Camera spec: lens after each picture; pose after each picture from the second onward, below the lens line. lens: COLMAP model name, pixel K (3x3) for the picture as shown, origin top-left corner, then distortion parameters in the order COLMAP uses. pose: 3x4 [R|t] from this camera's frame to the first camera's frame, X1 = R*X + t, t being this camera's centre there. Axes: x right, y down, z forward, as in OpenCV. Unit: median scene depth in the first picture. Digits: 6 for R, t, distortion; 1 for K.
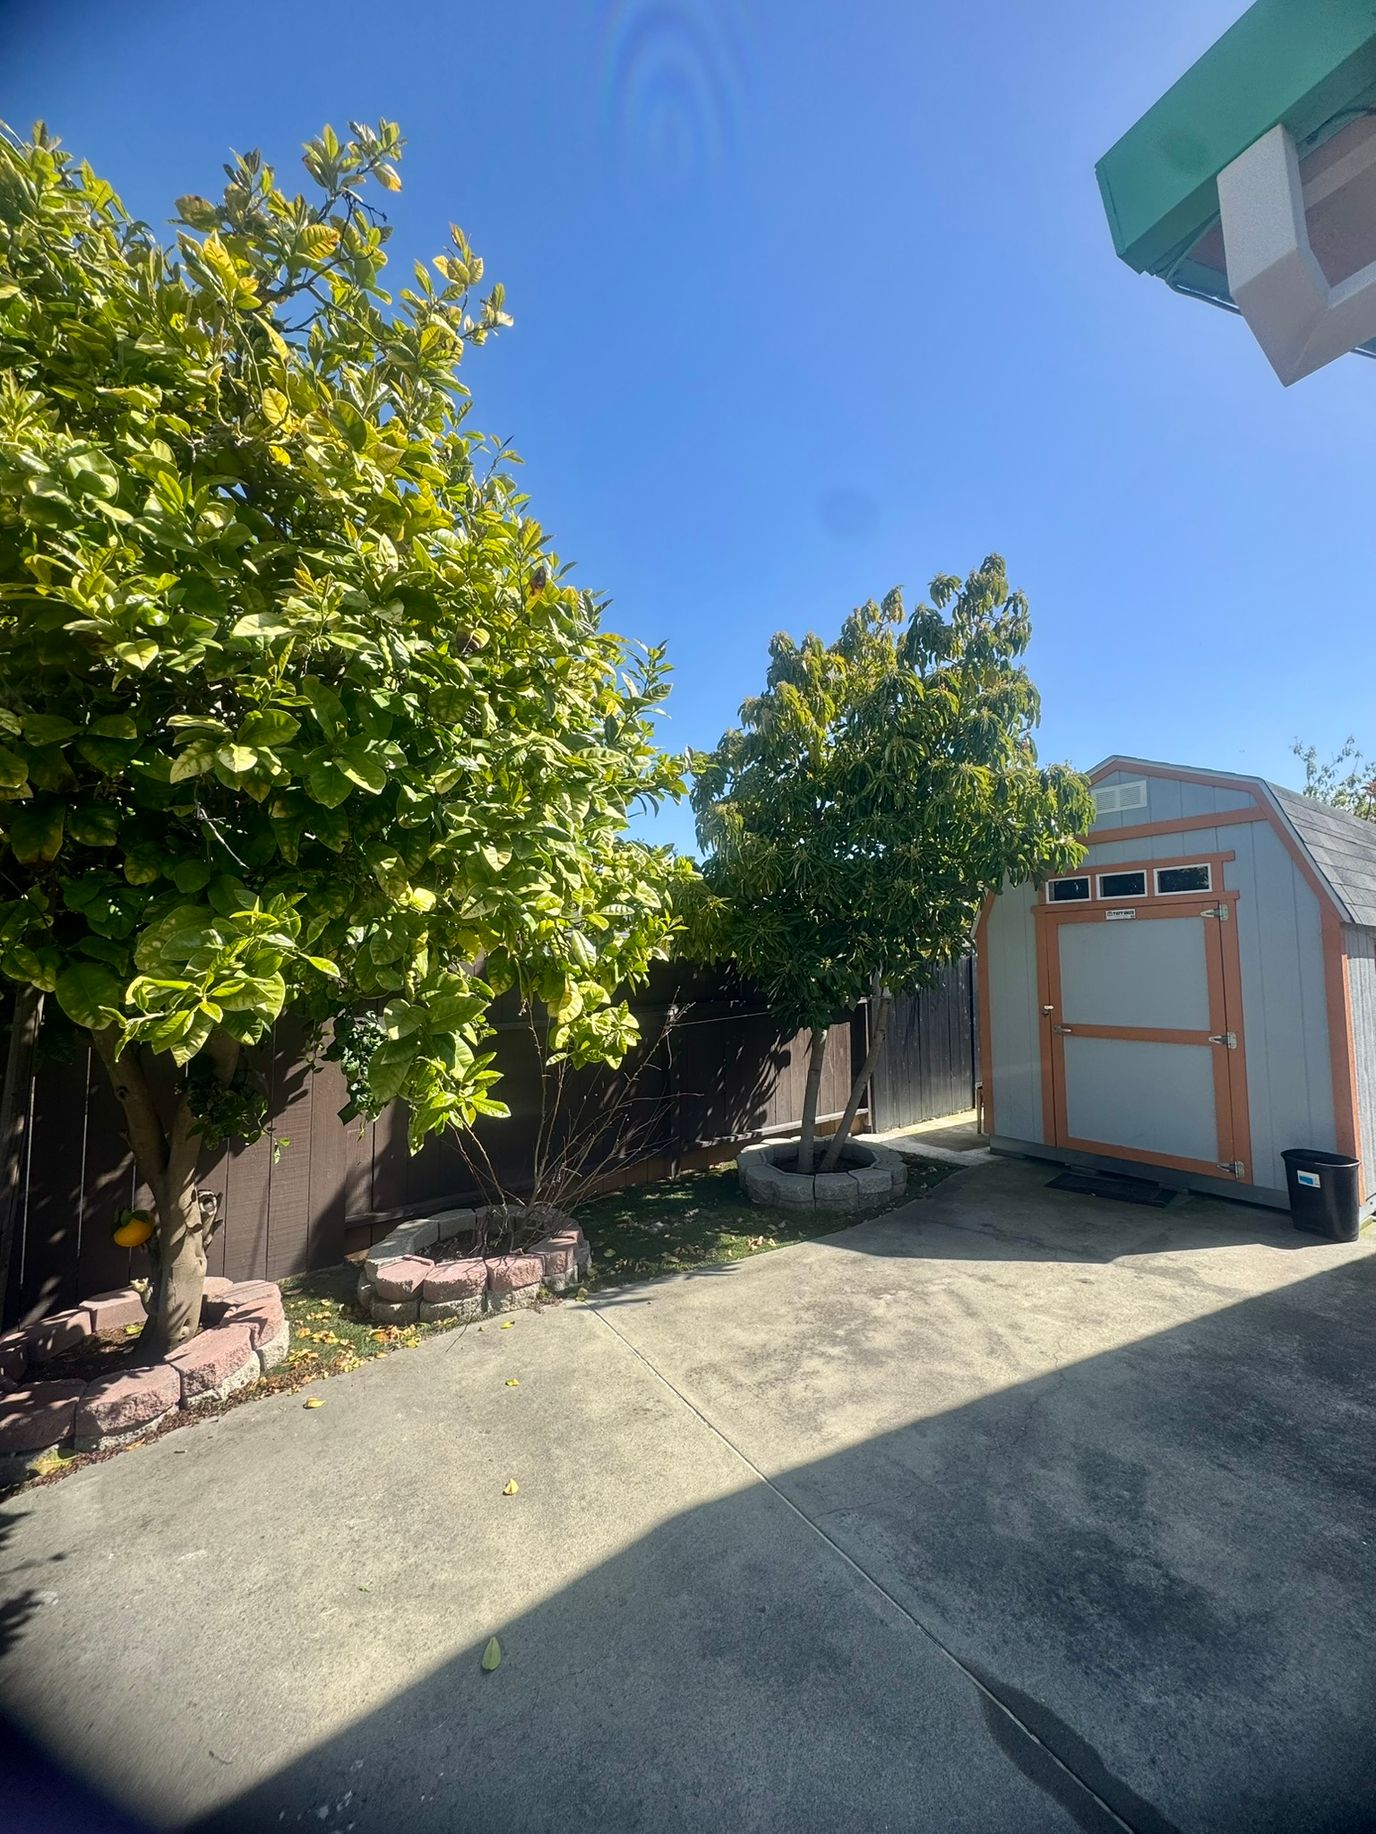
lens RADIAL K [[728.7, 0, 688.7], [0, 728.7, 913.3], [0, 0, 1]] dist [-0.000453, -0.000251]
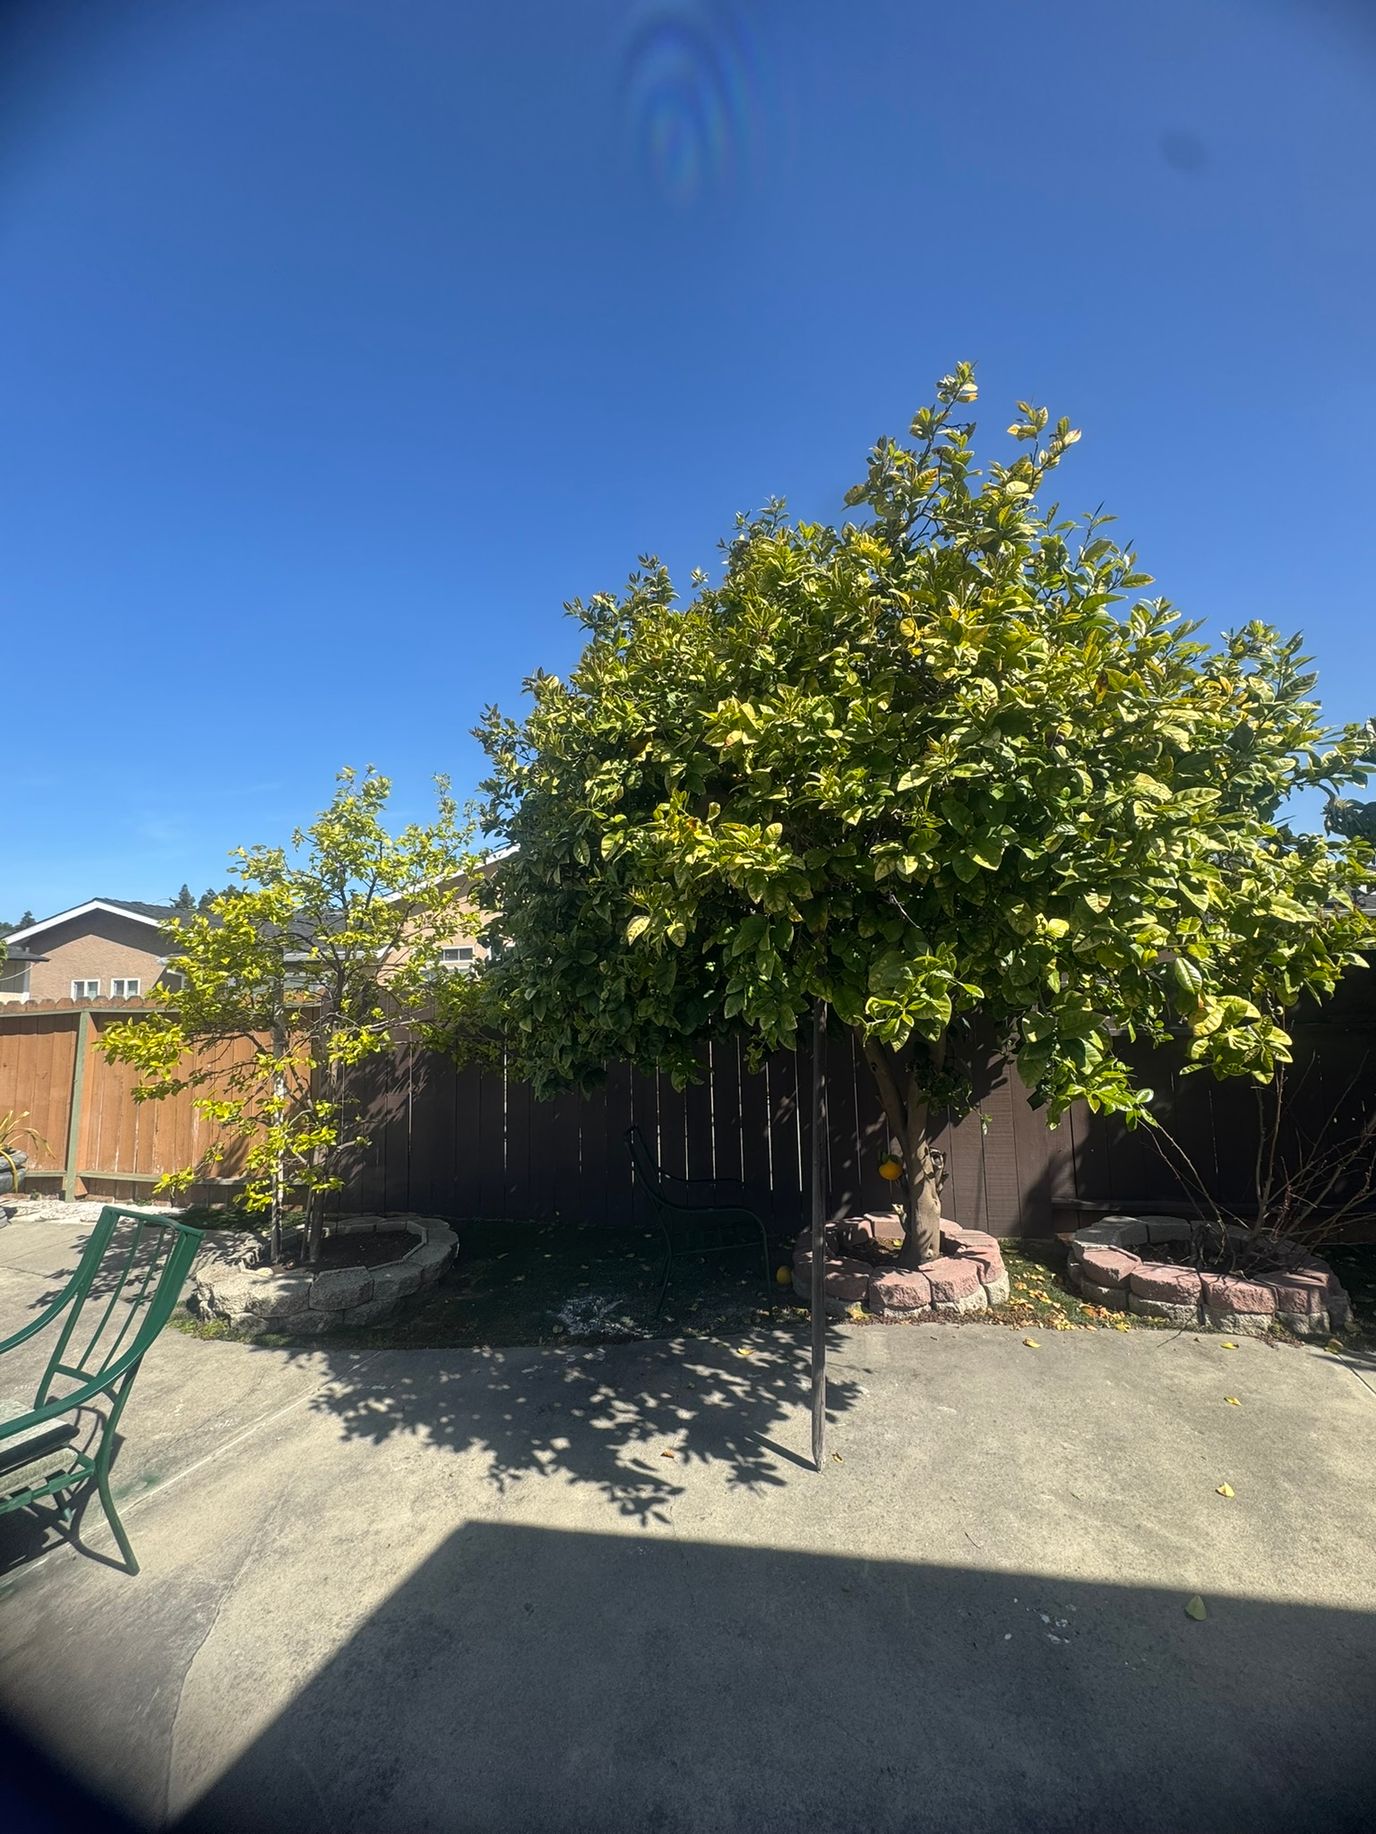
lens RADIAL K [[728.7, 0, 688.7], [0, 728.7, 913.3], [0, 0, 1]] dist [-0.000453, -0.000251]
pose [[0.621162, -0.080675, -0.779519, 0.111878], [0.087310, 0.995619, -0.033466, -0.030804], [0.778804, -0.047272, 0.625484, -0.133712]]
